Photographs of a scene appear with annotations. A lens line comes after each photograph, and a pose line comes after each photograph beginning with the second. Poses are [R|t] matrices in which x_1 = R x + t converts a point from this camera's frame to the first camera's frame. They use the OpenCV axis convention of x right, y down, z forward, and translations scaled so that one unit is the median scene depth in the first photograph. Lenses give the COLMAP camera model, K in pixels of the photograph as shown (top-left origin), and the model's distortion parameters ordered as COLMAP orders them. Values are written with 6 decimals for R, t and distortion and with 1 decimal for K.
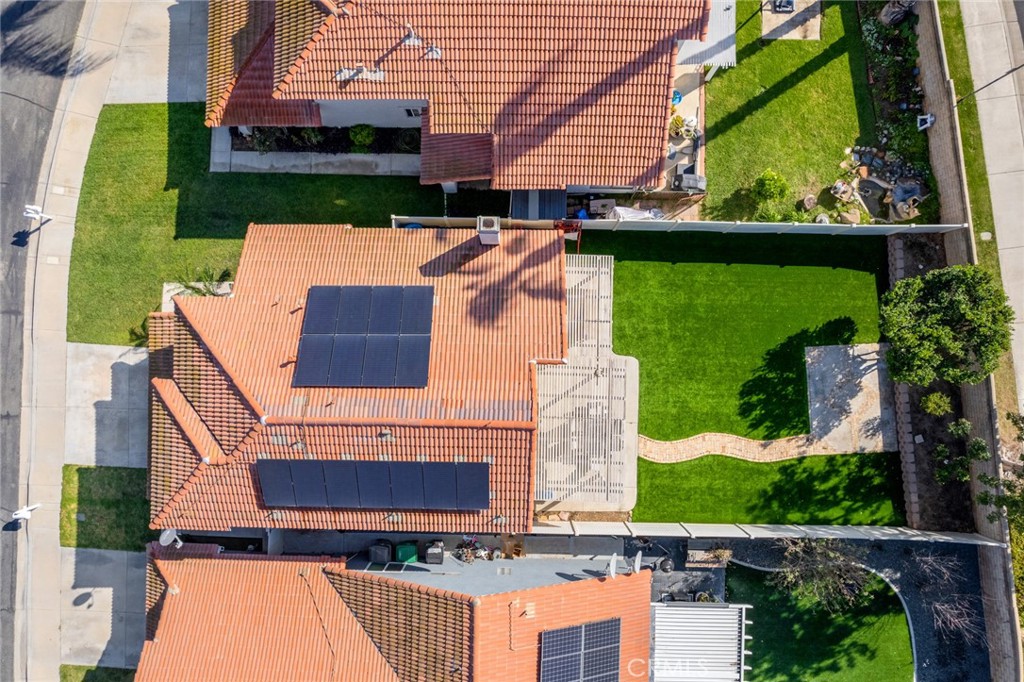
lens RADIAL K [[661.8, 0, 505.4], [0, 661.8, 345.3], [0, 0, 1]] dist [-0.085493, 0.077251]
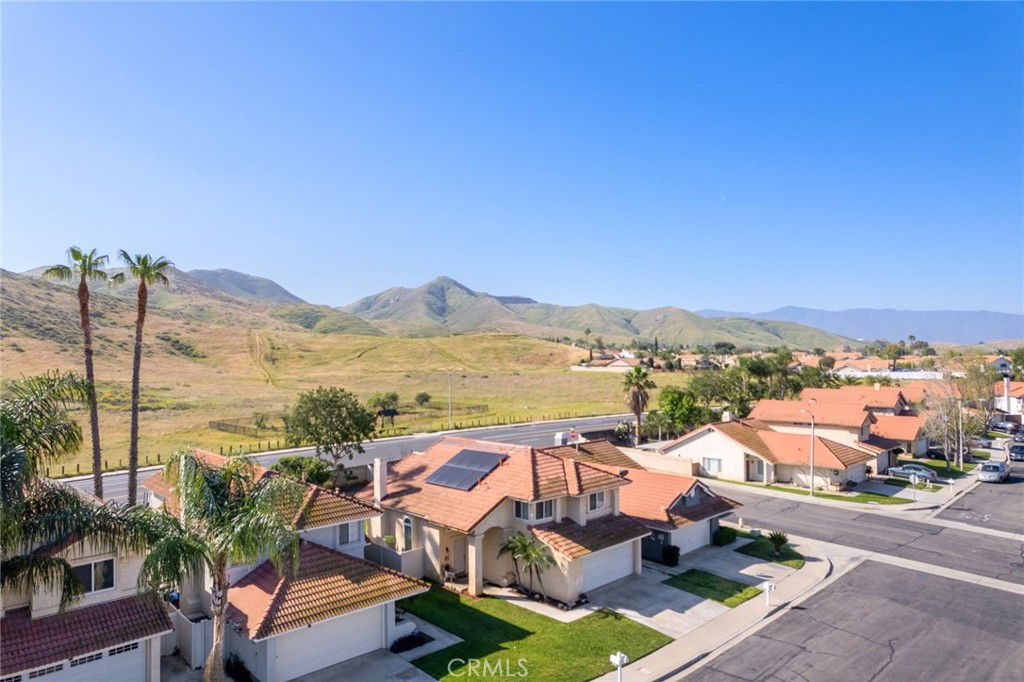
lens RADIAL K [[661.8, 0, 505.4], [0, 661.8, 345.3], [0, 0, 1]] dist [-0.085493, 0.077251]
pose [[-0.708045, 0.039449, 0.705065, -1.253943], [0.706073, 0.023215, 0.707759, -0.974031], [0.011552, 0.998952, -0.044291, 0.568020]]
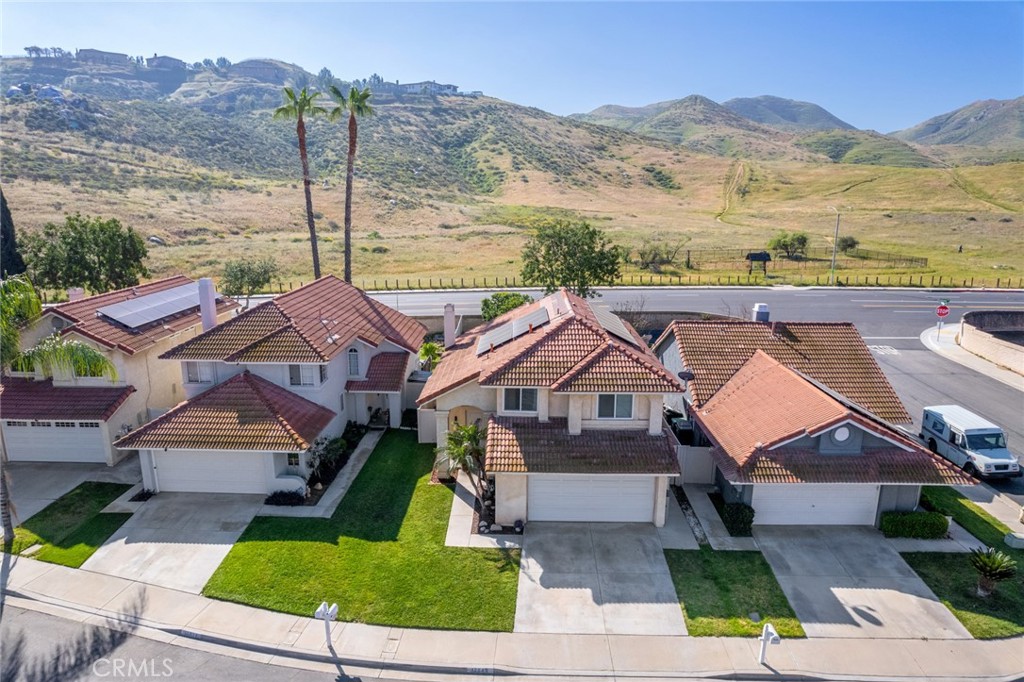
lens RADIAL K [[661.8, 0, 505.4], [0, 661.8, 345.3], [0, 0, 1]] dist [-0.085493, 0.077251]
pose [[0.008346, -0.208649, 0.977955, -1.308313], [0.999821, 0.018366, -0.004615, -0.017464], [-0.016998, 0.977818, 0.208765, 0.555988]]
